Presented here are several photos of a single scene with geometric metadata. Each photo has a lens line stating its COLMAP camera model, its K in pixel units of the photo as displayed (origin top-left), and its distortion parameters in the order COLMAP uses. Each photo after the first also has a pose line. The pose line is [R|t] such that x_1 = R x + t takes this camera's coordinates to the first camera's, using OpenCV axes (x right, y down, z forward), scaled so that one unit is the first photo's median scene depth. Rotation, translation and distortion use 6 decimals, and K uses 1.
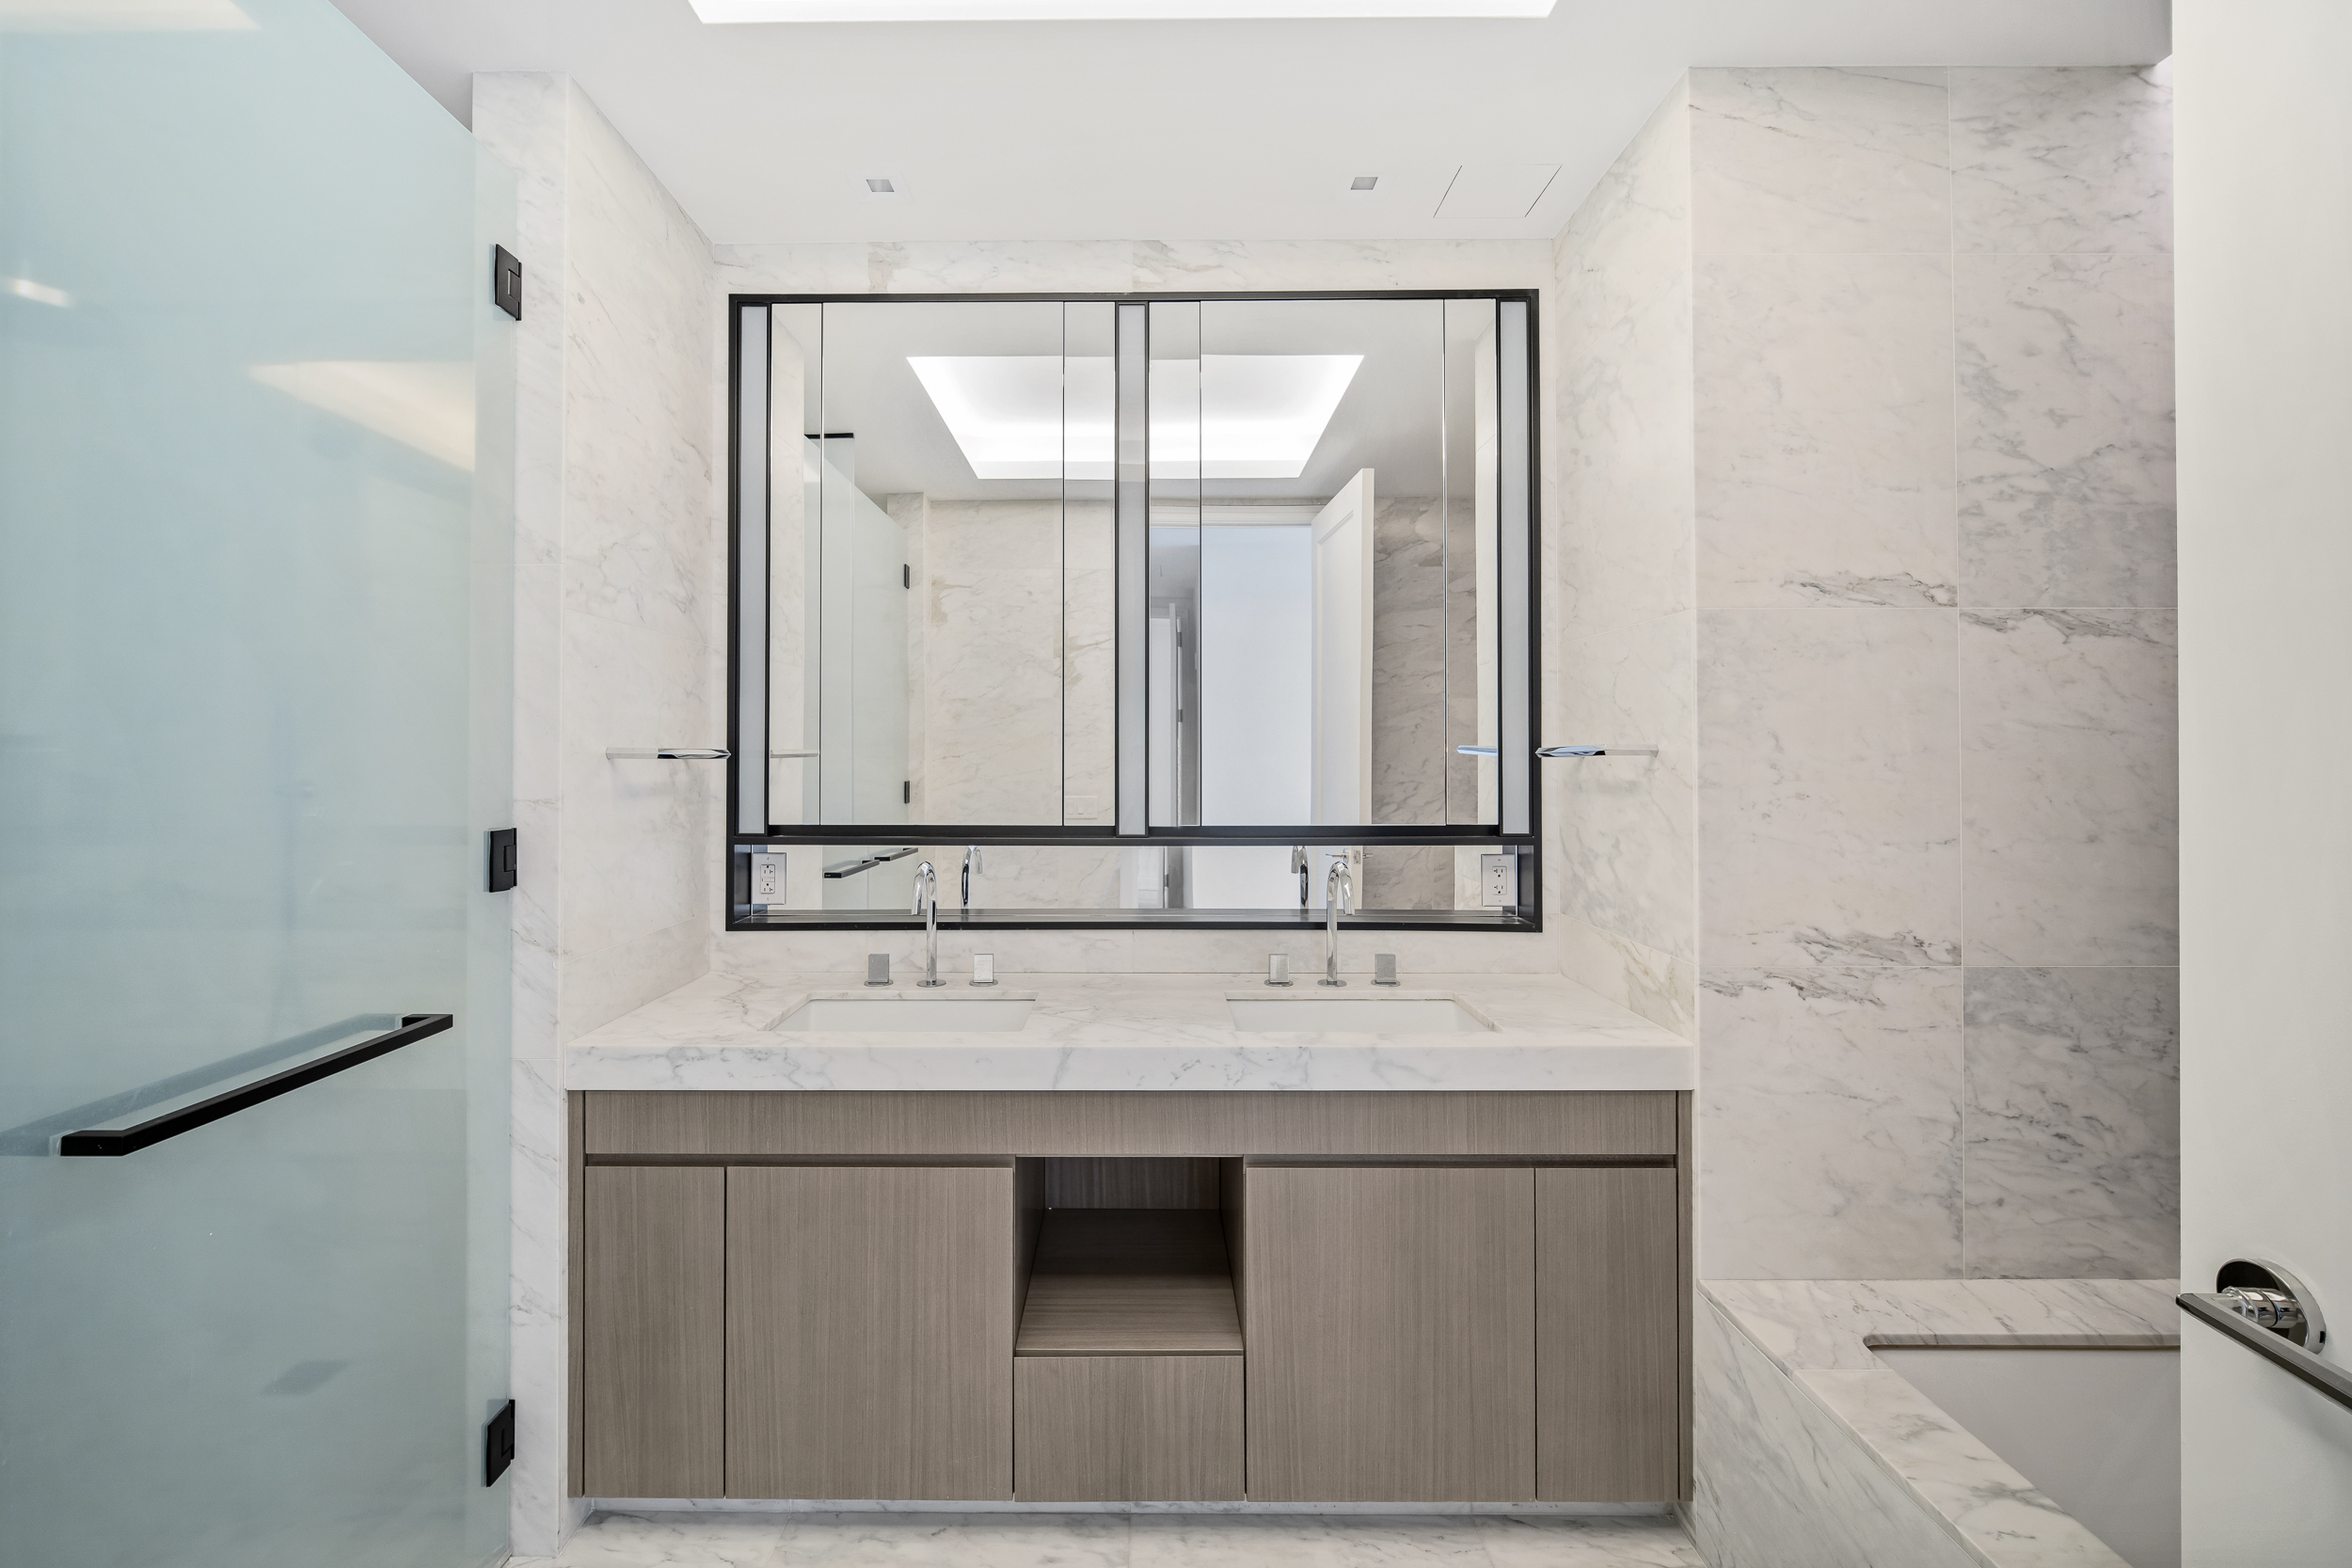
lens RADIAL K [[994.8, 0, 1121.7], [0, 994.8, 741.6], [0, 0, 1]] dist [-0.001363, -0.001556]
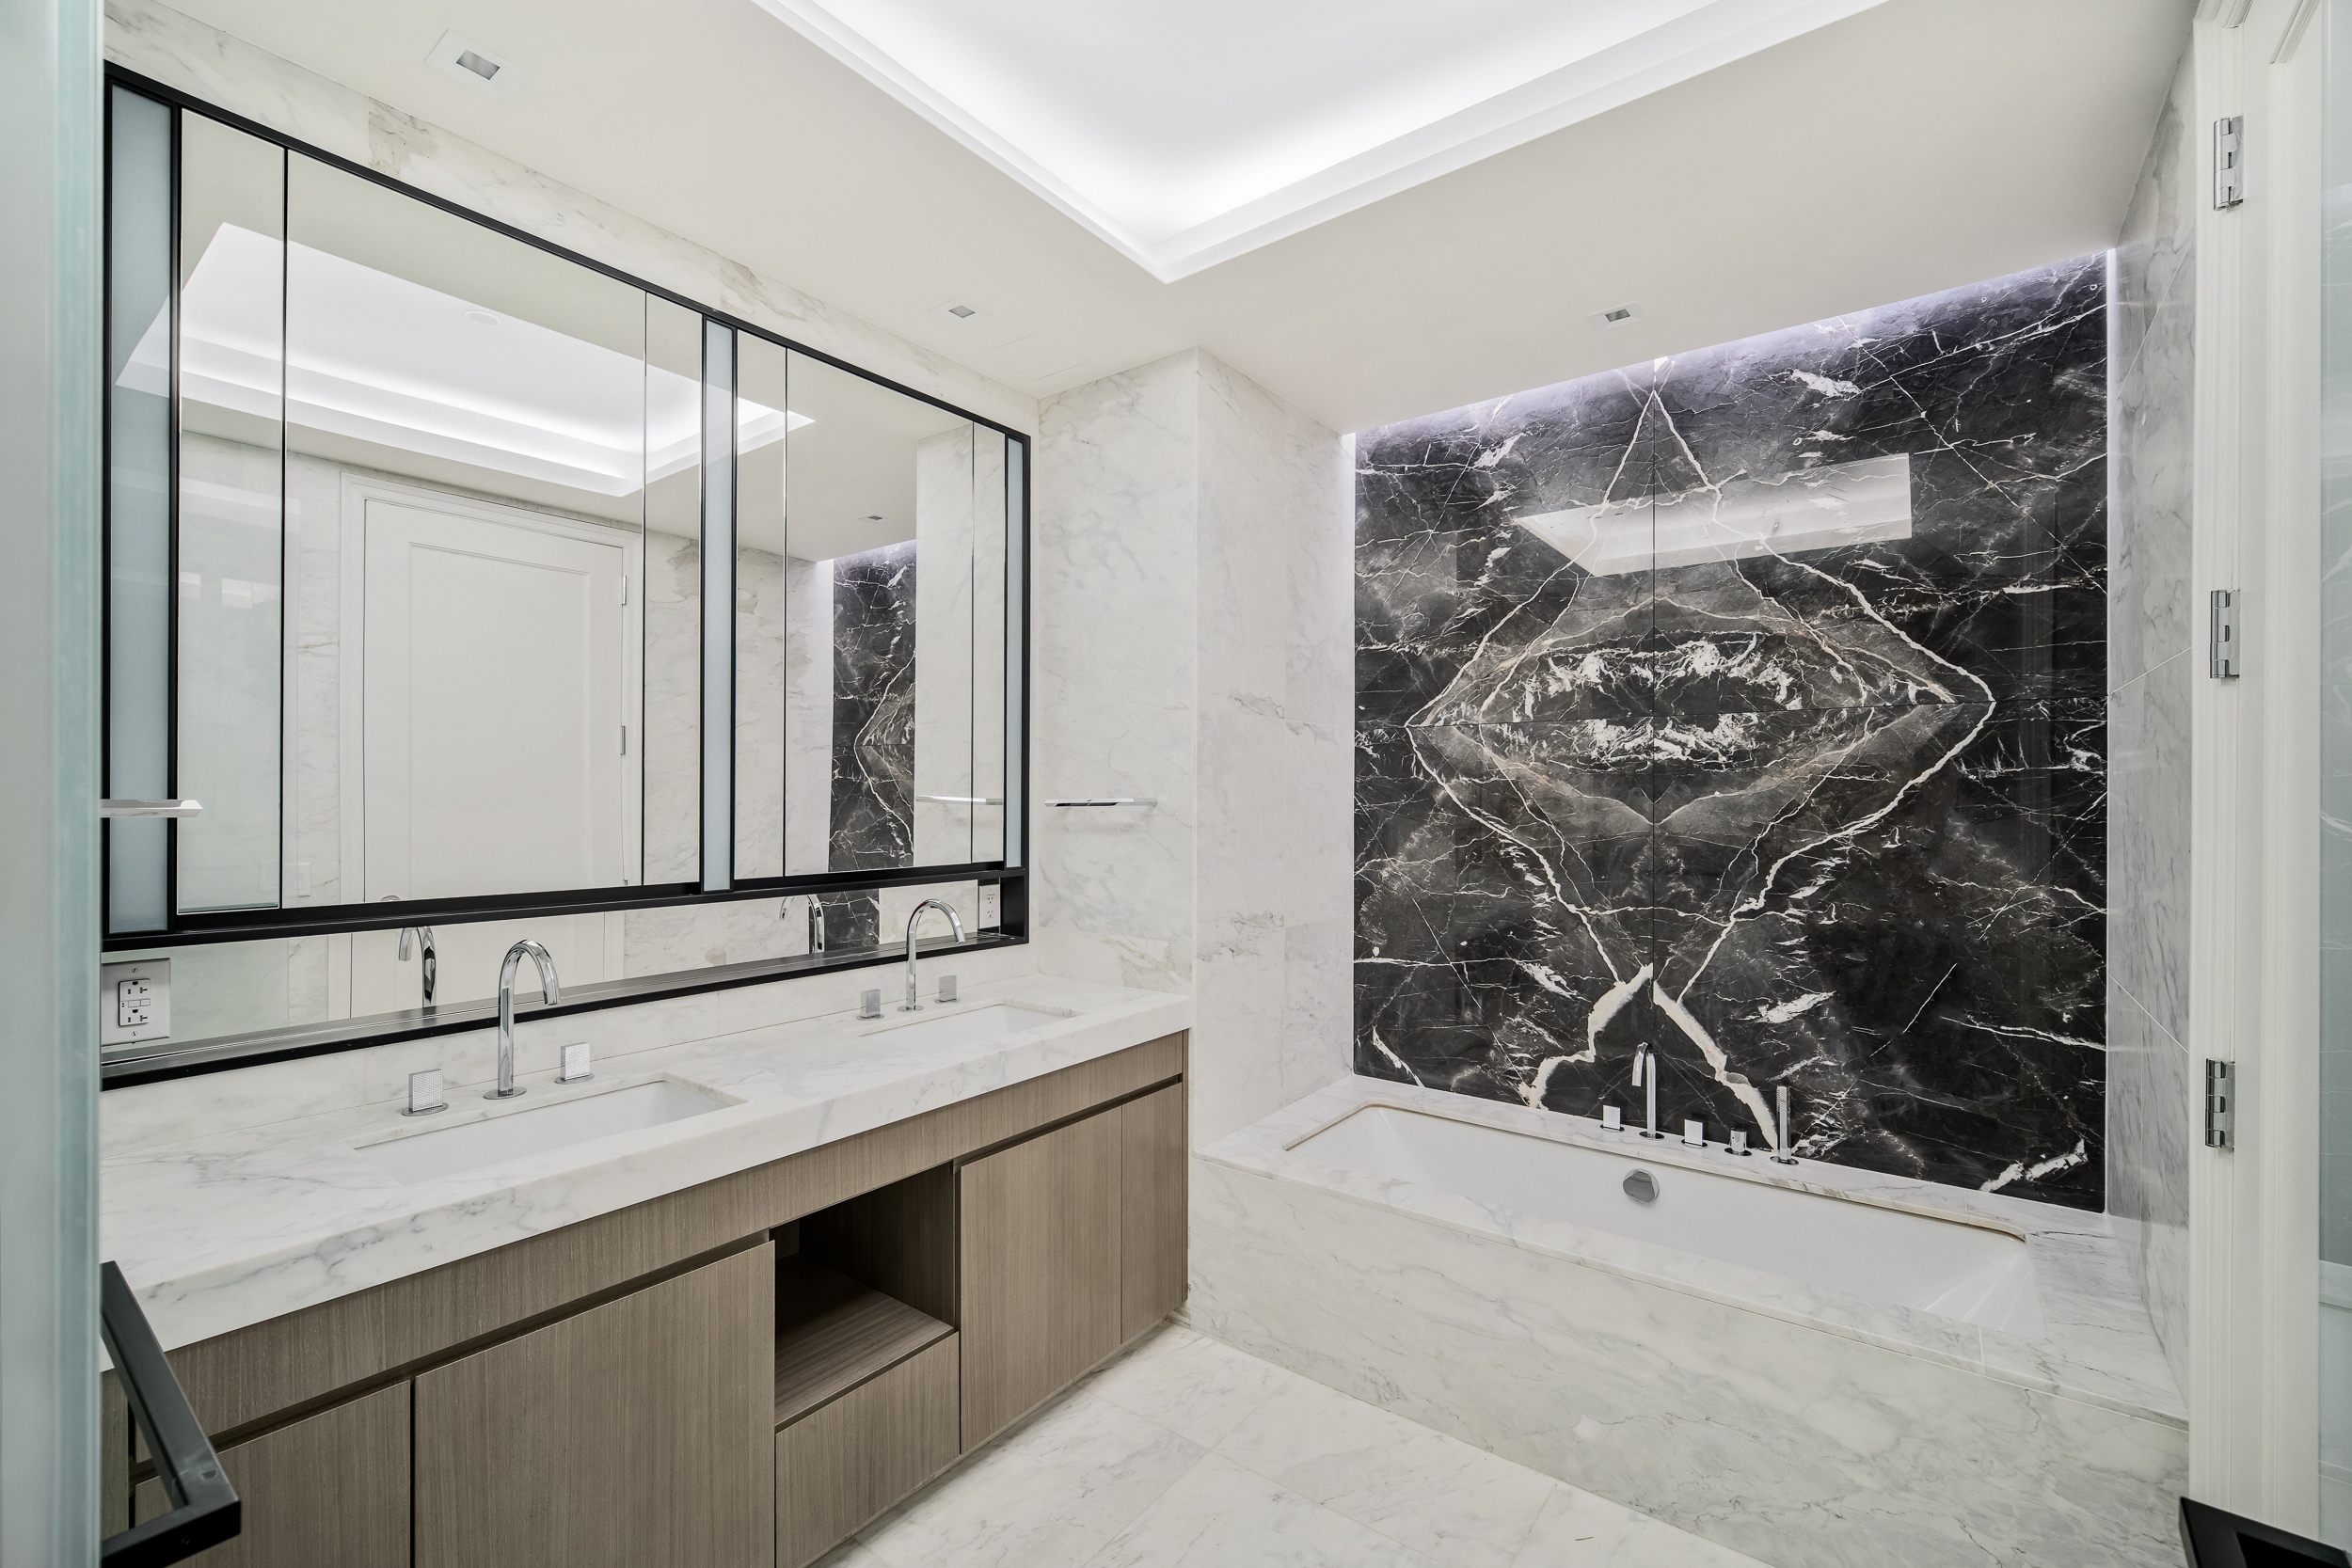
lens RADIAL K [[994.8, 0, 1163.0], [0, 994.8, 795.4], [0, 0, 1]] dist [-0.001363, -0.001556]
pose [[0.597129, 0.004012, 0.802135, -0.656508], [-0.014782, 0.999873, 0.006003, -0.010482], [-0.802009, -0.015442, 0.597112, 0.134658]]
